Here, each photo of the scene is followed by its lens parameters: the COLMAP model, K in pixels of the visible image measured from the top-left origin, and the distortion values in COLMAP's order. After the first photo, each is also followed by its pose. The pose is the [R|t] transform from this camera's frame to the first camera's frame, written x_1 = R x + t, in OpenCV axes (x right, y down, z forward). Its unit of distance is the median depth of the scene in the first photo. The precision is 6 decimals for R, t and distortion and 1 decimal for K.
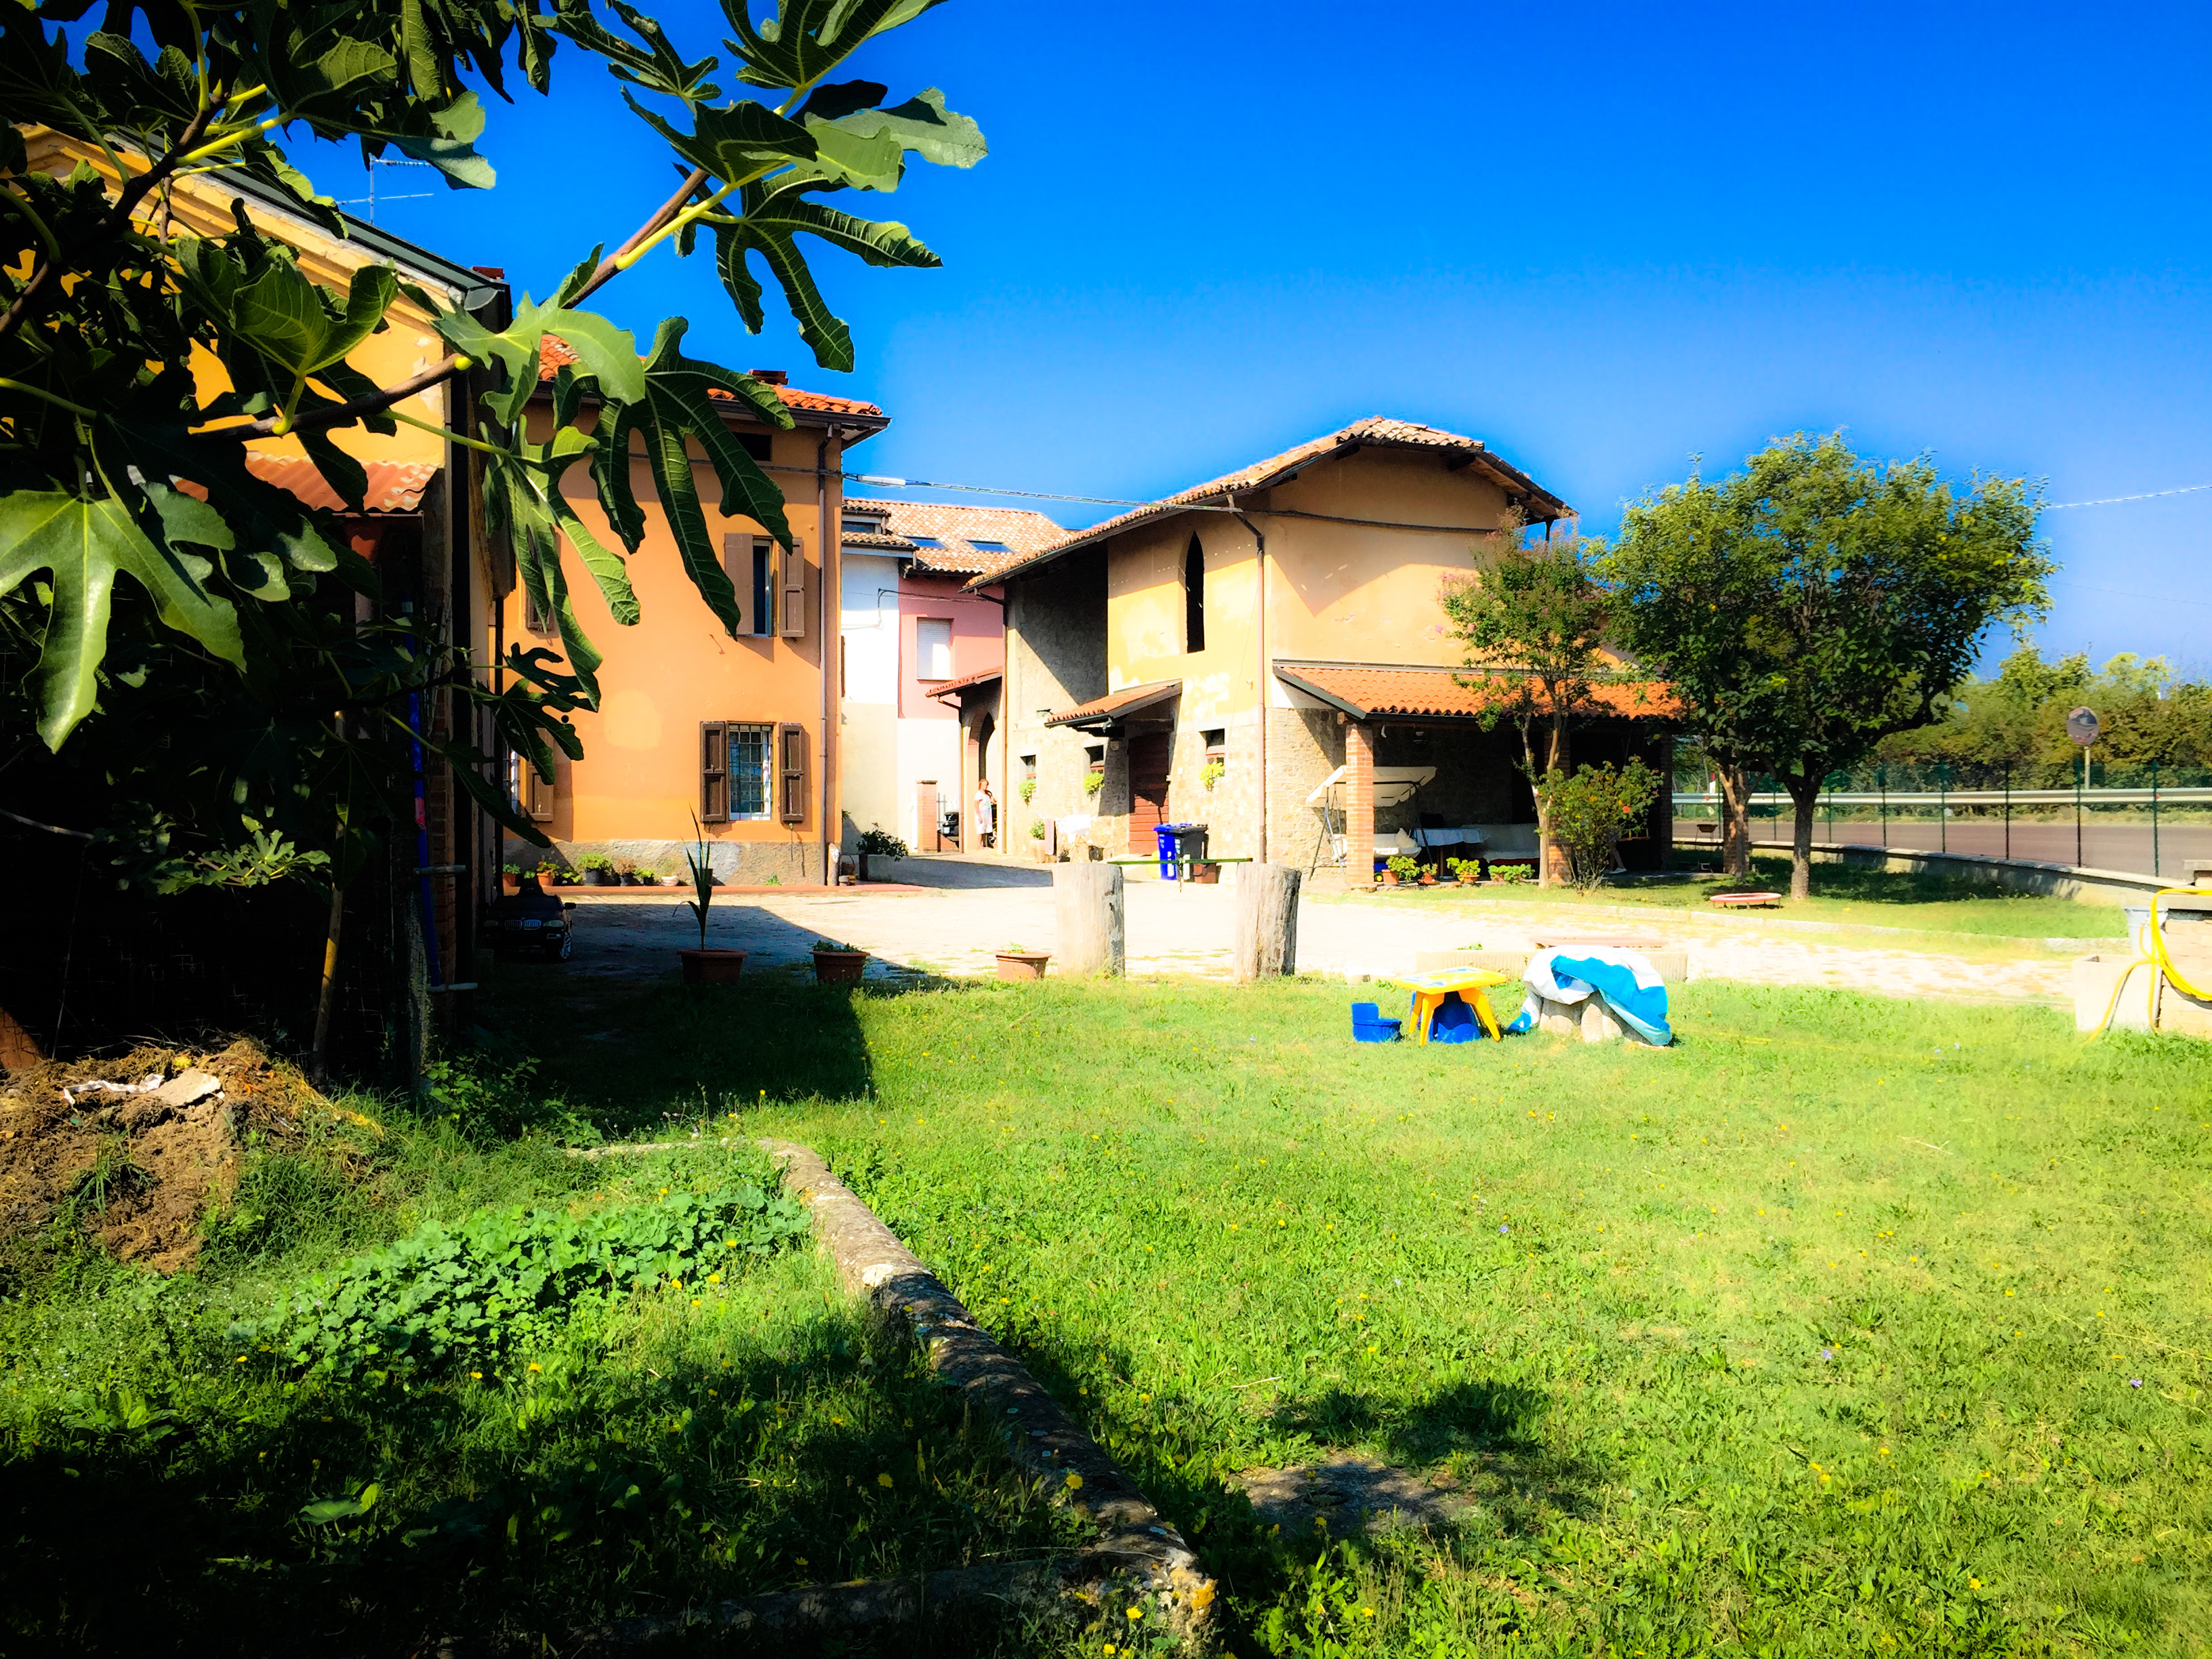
lens RADIAL K [[1890.4, 0, 1104.7], [0, 1890.4, 829.8], [0, 0, 1]] dist [0.015342, -0.000346]
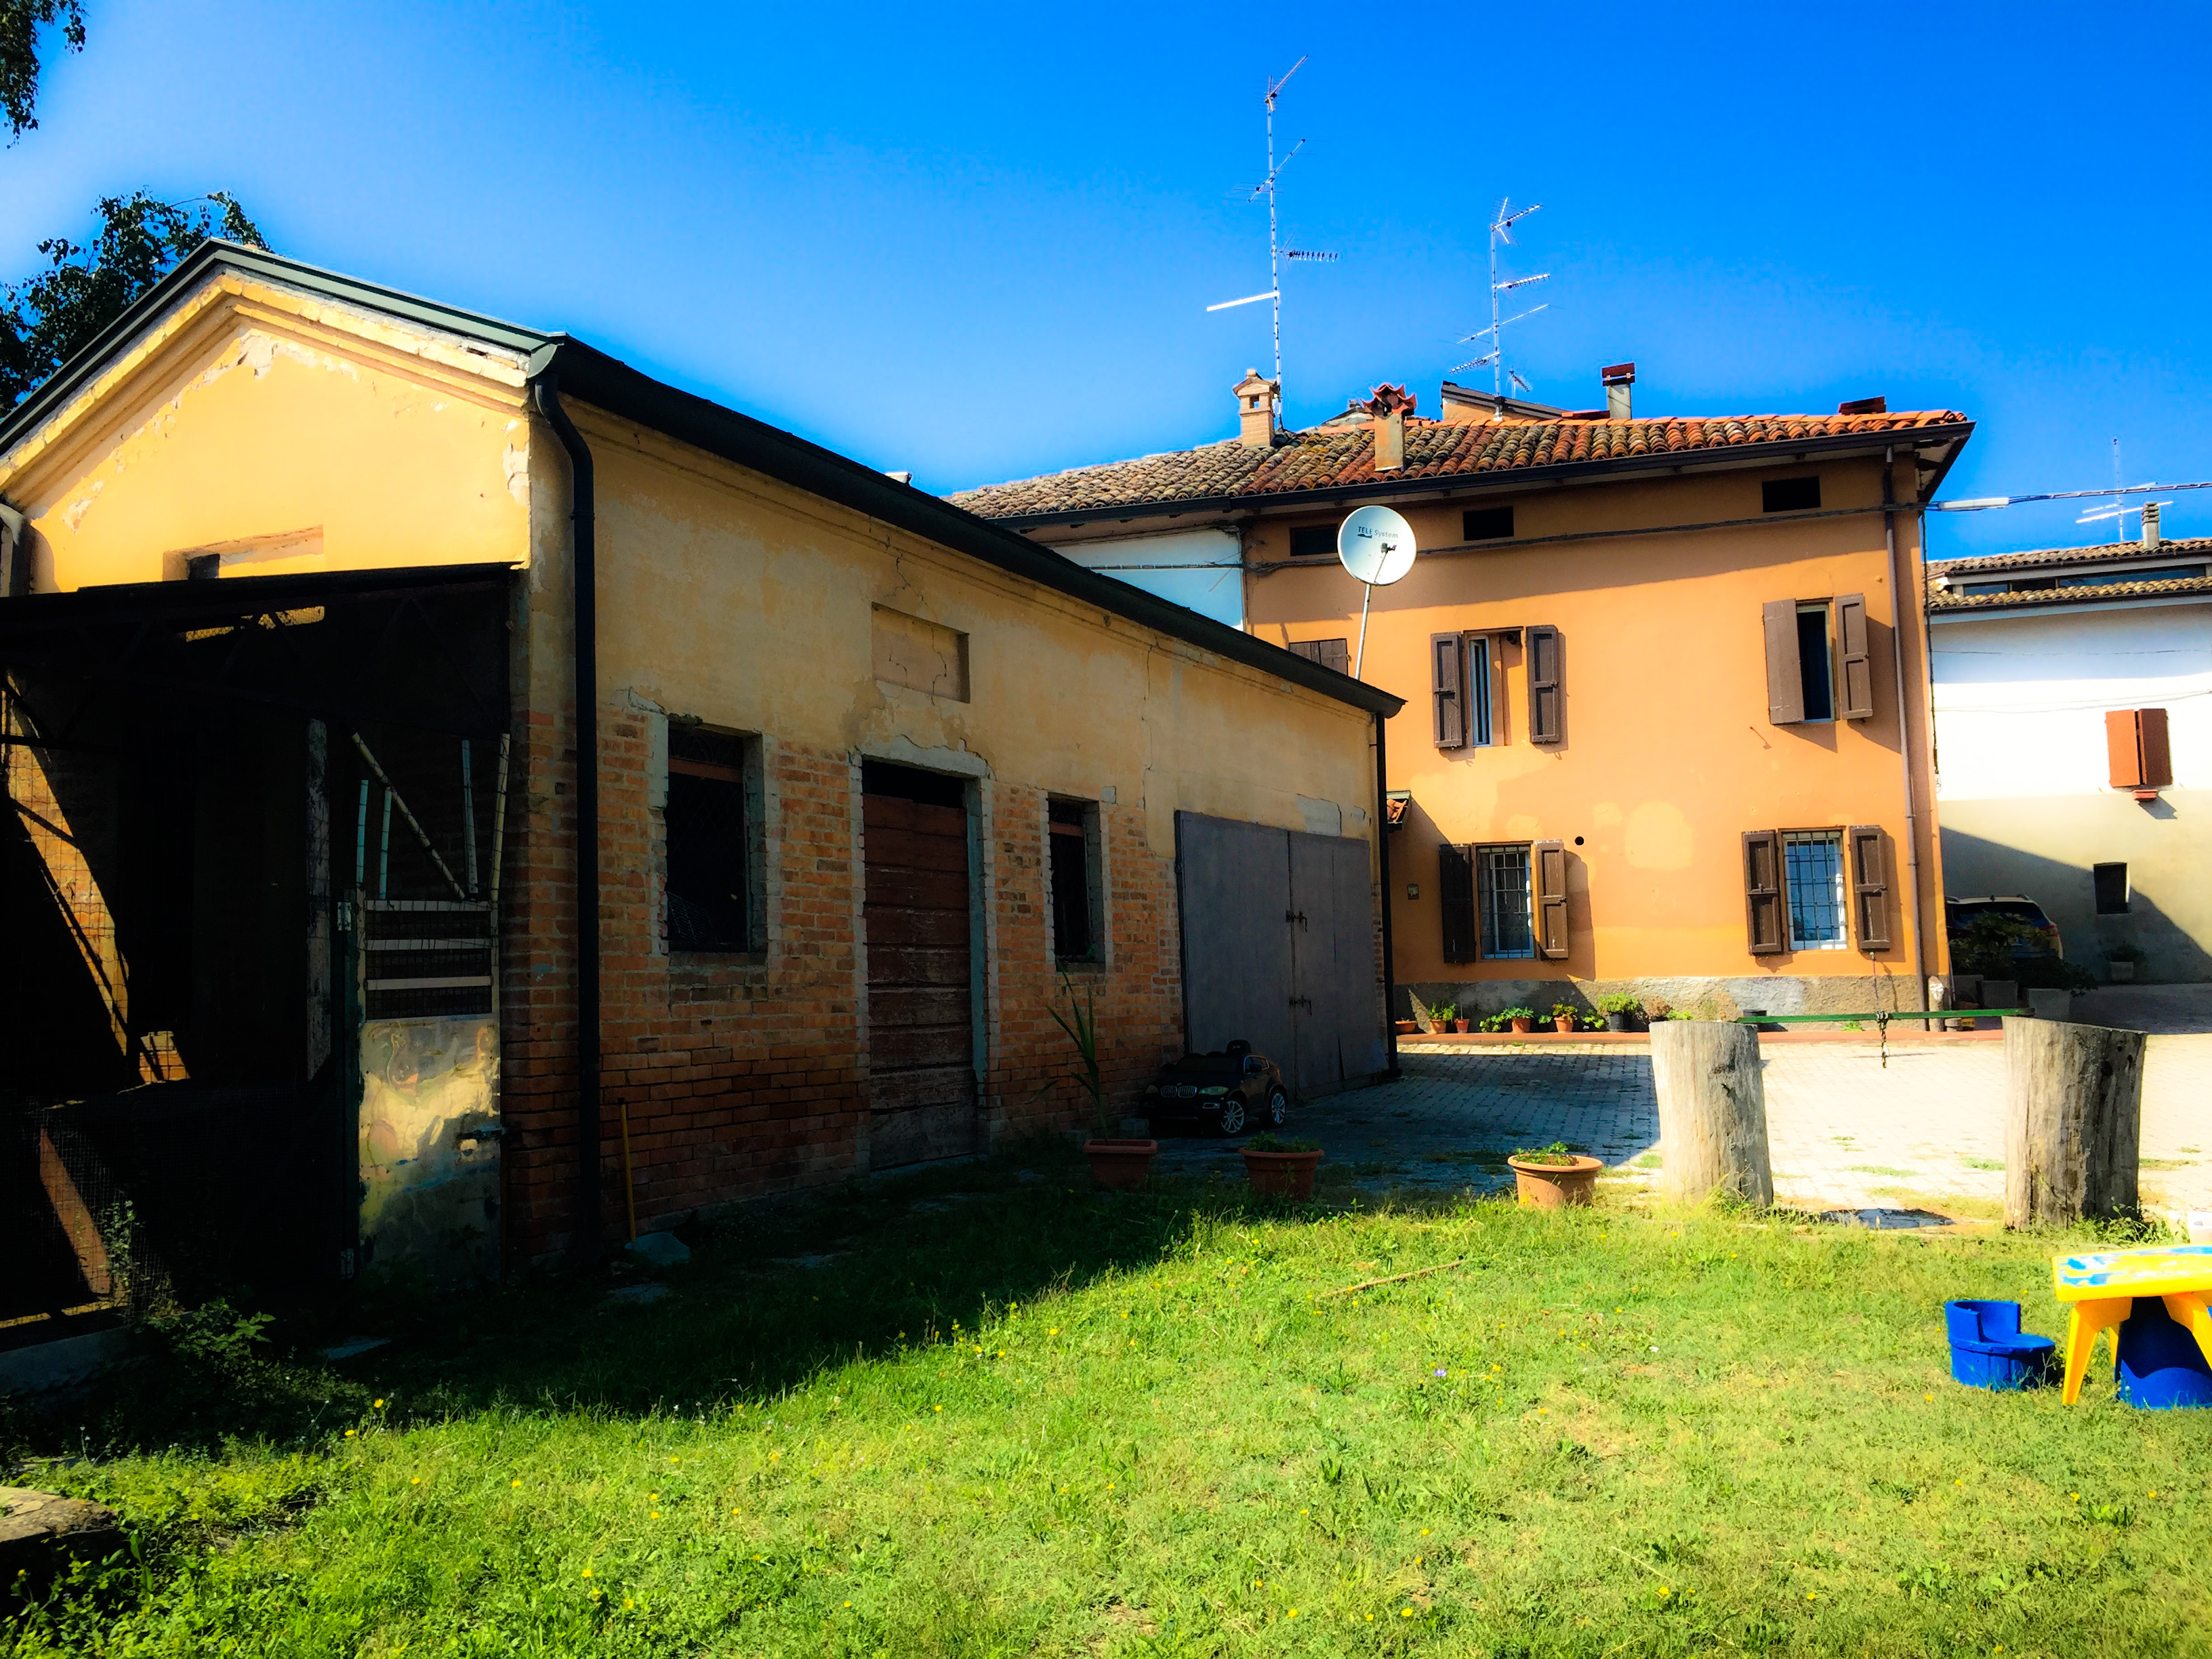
lens RADIAL K [[1890.4, 0, 1106.8], [0, 1890.4, 830.3], [0, 0, 1]] dist [0.015342, -0.000346]
pose [[0.730023, -0.070811, -0.679745, 0.143893], [0.024867, 0.996711, -0.077123, -0.001019], [0.682971, 0.039398, 0.729383, 0.202545]]
